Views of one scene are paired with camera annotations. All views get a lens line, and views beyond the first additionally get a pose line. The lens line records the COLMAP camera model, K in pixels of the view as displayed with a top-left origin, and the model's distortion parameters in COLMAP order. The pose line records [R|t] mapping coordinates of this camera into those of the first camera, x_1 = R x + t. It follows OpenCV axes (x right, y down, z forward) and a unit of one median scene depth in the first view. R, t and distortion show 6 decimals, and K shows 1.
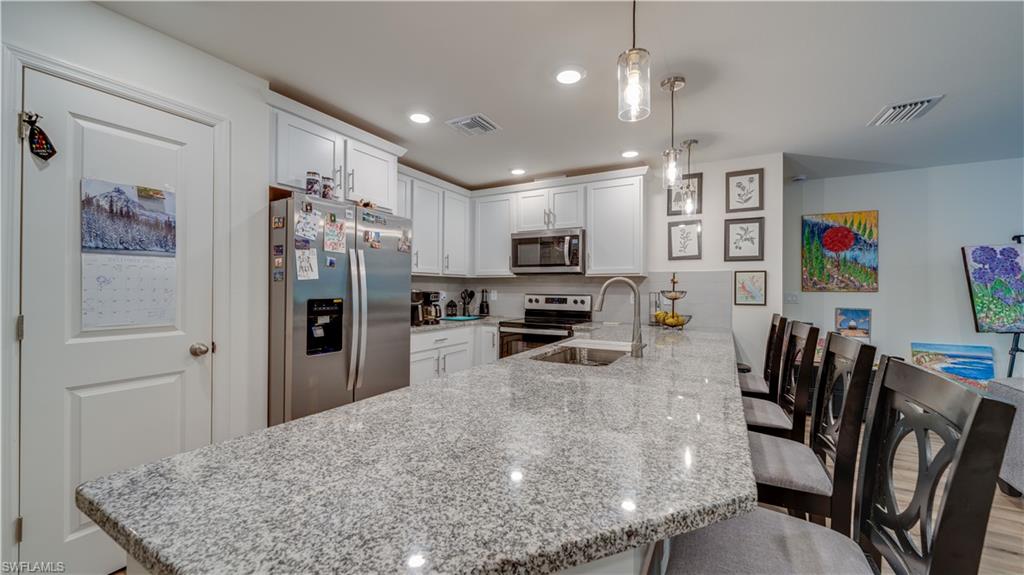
lens RADIAL K [[387.3, 0, 511.5], [0, 387.3, 287.8], [0, 0, 1]] dist [-0.001497, -0.000126]
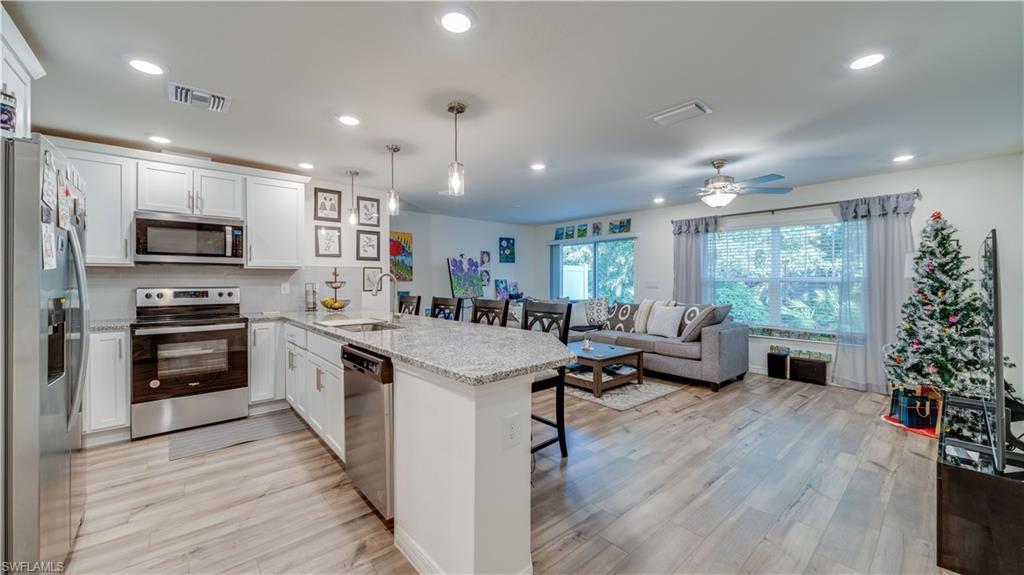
lens RADIAL K [[379.5, 0, 506.2], [0, 379.5, 280.9], [0, 0, 1]] dist [-0.001274, -0.000089]
pose [[0.344574, -0.009217, 0.938714, -0.561293], [0.004399, 0.999957, 0.008203, -0.002056], [-0.938749, 0.001303, 0.344600, 0.031553]]
